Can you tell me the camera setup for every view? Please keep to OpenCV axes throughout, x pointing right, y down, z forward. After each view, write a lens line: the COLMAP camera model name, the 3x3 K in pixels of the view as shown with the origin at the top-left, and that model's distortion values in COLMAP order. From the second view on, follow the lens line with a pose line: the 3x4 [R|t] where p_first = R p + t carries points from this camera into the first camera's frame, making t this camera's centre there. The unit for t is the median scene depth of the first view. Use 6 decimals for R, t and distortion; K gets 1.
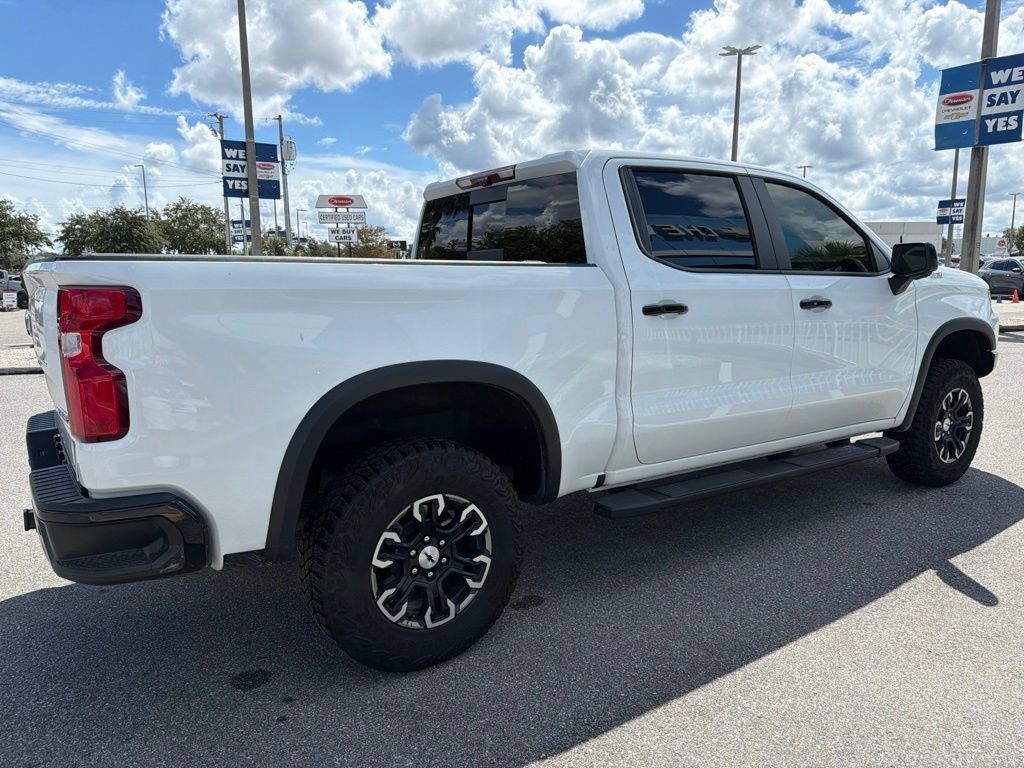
lens RADIAL K [[723.8, 0, 512.2], [0, 723.8, 391.4], [0, 0, 1]] dist [0.033953, -0.047842]
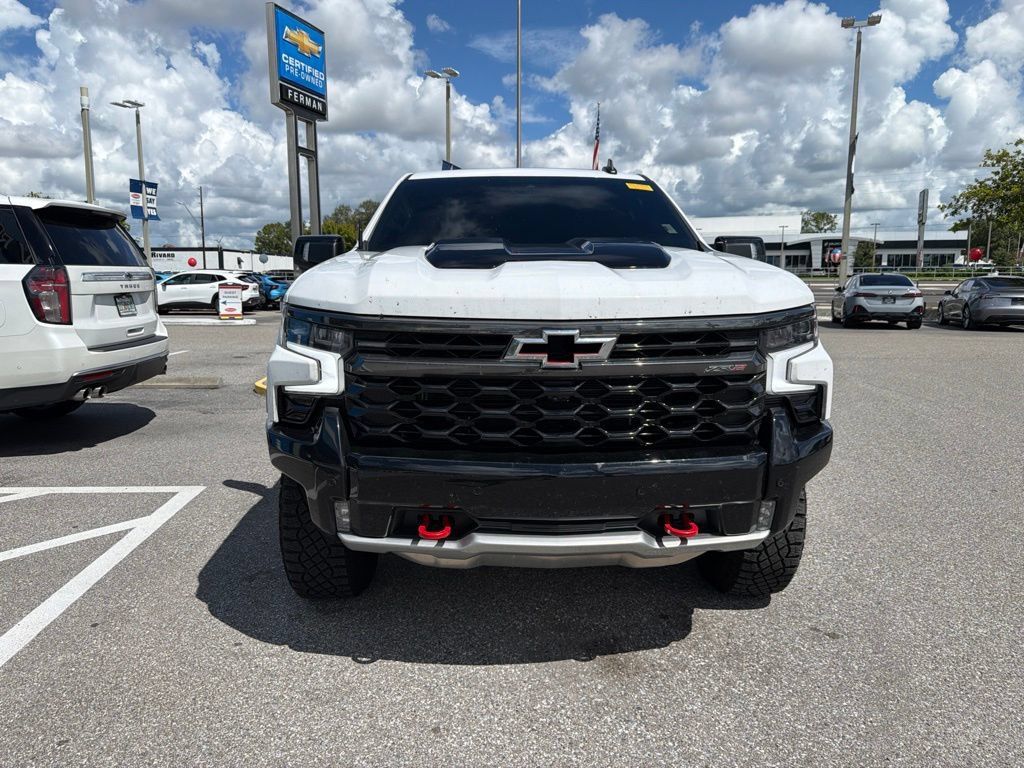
lens RADIAL K [[723.8, 0, 505.9], [0, 723.8, 380.4], [0, 0, 1]] dist [0.033953, -0.047842]
pose [[-0.539561, 0.137502, -0.830643, 0.208031], [-0.127464, 0.961862, 0.242020, -0.047393], [0.832242, 0.236461, -0.501457, 0.289957]]
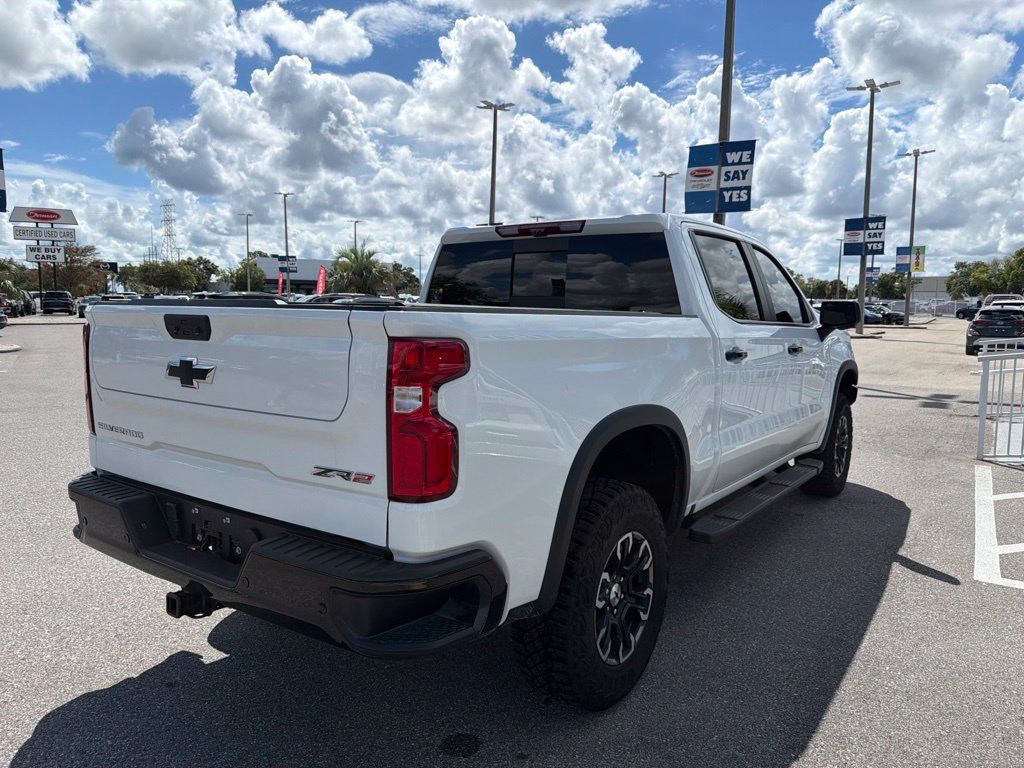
lens RADIAL K [[723.8, 0, 520.1], [0, 723.8, 388.3], [0, 0, 1]] dist [0.033953, -0.047842]
pose [[0.932974, -0.013788, 0.359679, -0.069035], [0.031721, 0.998528, -0.044003, -0.002833], [-0.358543, 0.052463, 0.932038, 0.006845]]
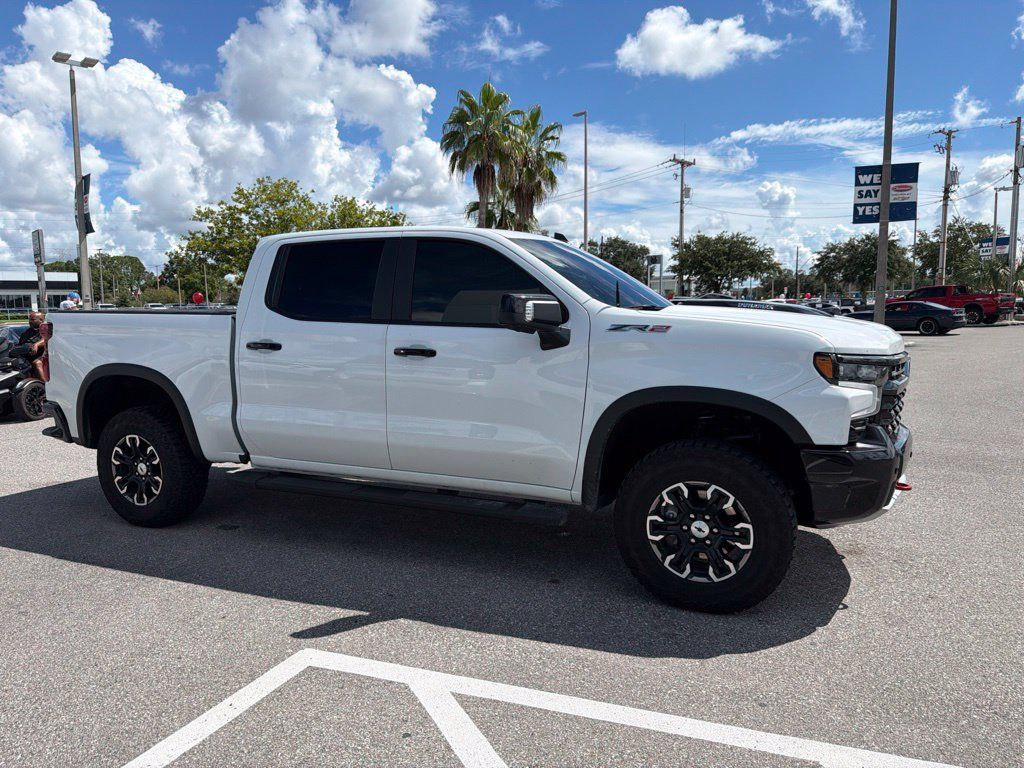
lens RADIAL K [[723.8, 0, 503.6], [0, 723.8, 393.7], [0, 0, 1]] dist [0.033953, -0.047842]
pose [[0.524902, 0.107929, -0.844292, 0.220359], [-0.130561, 0.990399, 0.045436, -0.019581], [0.841090, 0.086382, 0.533953, 0.085548]]
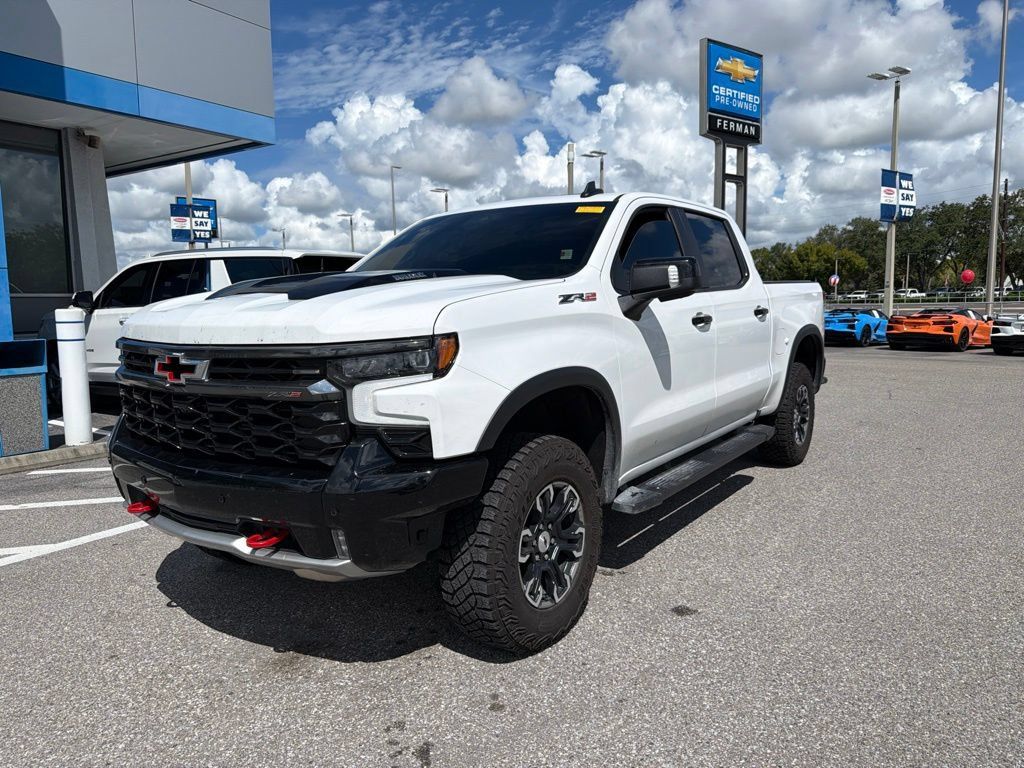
lens RADIAL K [[723.8, 0, 519.3], [0, 723.8, 387.1], [0, 0, 1]] dist [0.033953, -0.047842]
pose [[-0.933094, 0.070897, -0.352576, 0.119446], [-0.028636, 0.962616, 0.269351, -0.058457], [0.358491, 0.261426, -0.896181, 0.366533]]
